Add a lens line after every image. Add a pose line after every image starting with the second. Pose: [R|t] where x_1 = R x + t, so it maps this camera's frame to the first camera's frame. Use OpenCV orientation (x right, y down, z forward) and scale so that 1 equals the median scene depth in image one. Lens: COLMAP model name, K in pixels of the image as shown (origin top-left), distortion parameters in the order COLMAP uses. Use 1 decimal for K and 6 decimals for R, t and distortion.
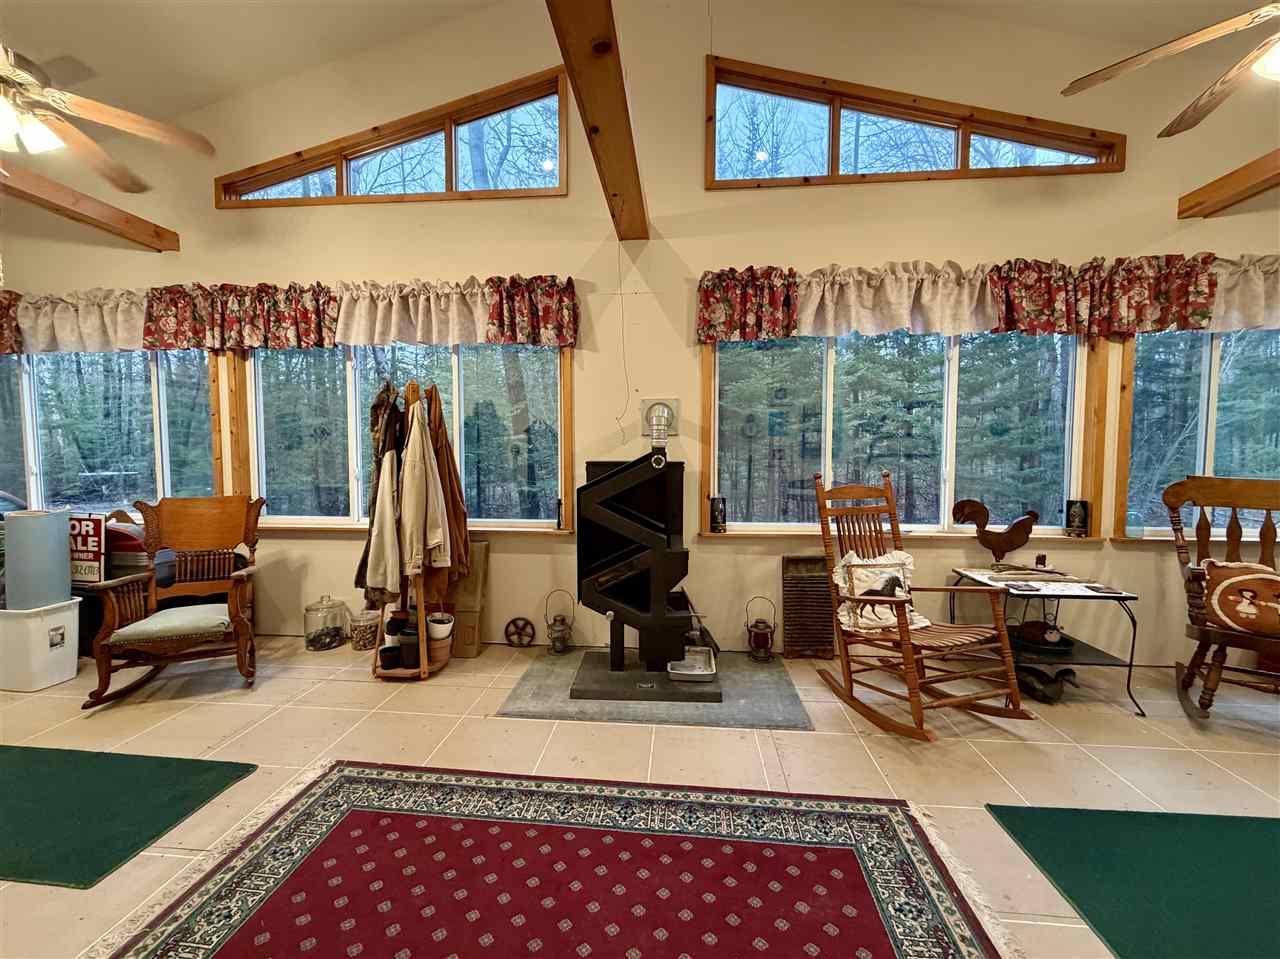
lens RADIAL K [[511.4, 0, 636.7], [0, 511.4, 481.1], [0, 0, 1]] dist [0.000945, 0.000499]
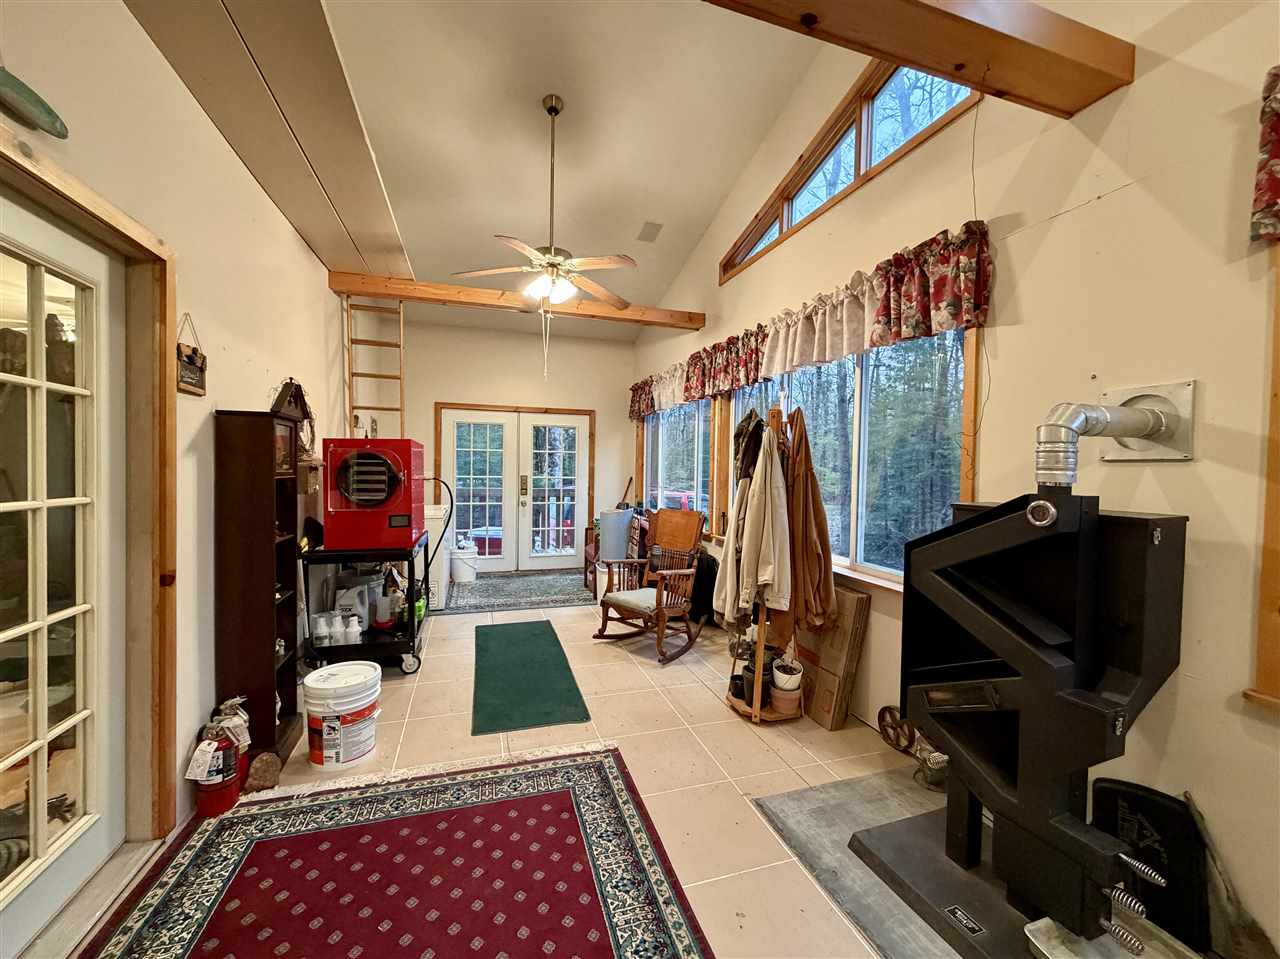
lens RADIAL K [[511.4, 0, 637.3], [0, 511.4, 479.3], [0, 0, 1]] dist [0.000945, 0.000499]
pose [[0.392928, 0.026850, -0.919177, 0.327805], [-0.066108, 0.997812, 0.000887, -0.042219], [0.917190, 0.060417, 0.393843, 0.382676]]
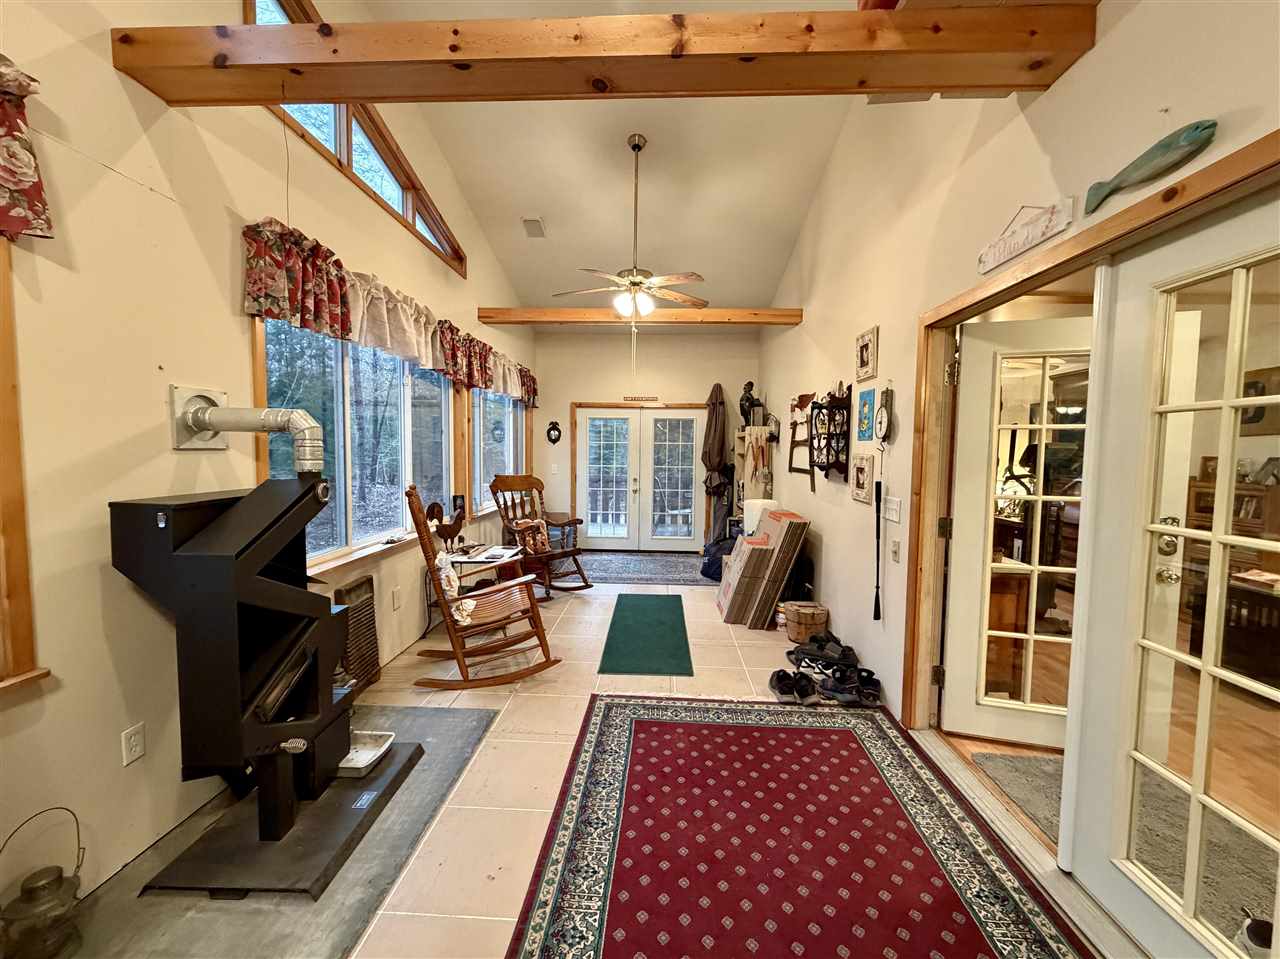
lens RADIAL K [[511.4, 0, 634.7], [0, 511.4, 478.5], [0, 0, 1]] dist [0.000945, 0.000499]
pose [[-0.034831, -0.057899, 0.997715, -0.615892], [0.039866, 0.997445, 0.059275, -0.075099], [-0.998598, 0.041840, -0.032434, 0.546312]]
